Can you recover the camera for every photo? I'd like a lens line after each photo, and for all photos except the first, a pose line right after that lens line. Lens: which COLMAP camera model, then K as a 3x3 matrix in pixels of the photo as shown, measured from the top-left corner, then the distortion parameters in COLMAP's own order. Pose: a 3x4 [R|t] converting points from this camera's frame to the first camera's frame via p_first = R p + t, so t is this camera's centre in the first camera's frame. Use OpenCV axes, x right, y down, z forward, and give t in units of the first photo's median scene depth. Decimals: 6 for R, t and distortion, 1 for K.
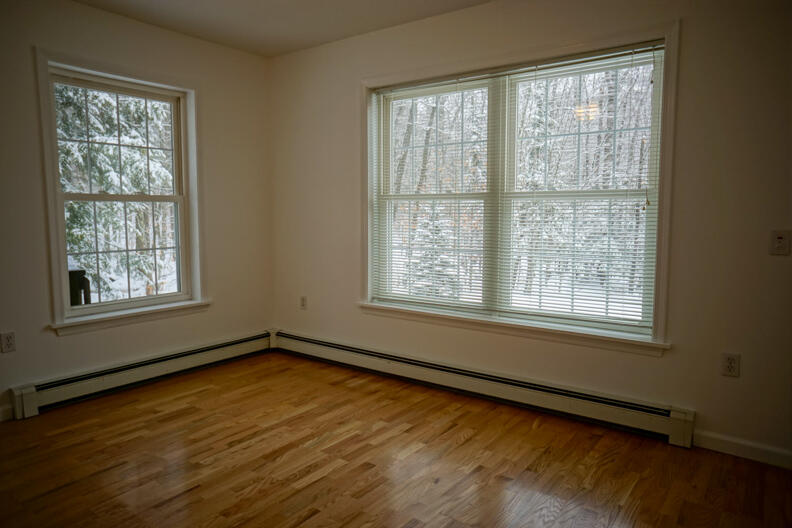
lens RADIAL K [[534.3, 0, 395.9], [0, 534.3, 262.1], [0, 0, 1]] dist [-0.039655, 0.038268]
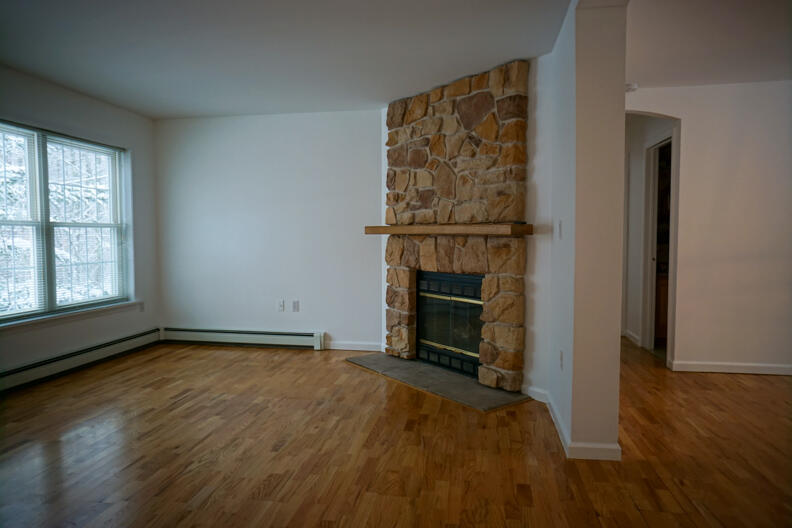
lens RADIAL K [[534.3, 0, 395.9], [0, 534.3, 265.1], [0, 0, 1]] dist [-0.039655, 0.038268]
pose [[0.901720, -0.029474, 0.431316, -0.269420], [0.042315, 0.998900, -0.020204, 0.030420], [-0.430246, 0.036470, 0.901975, -0.405353]]
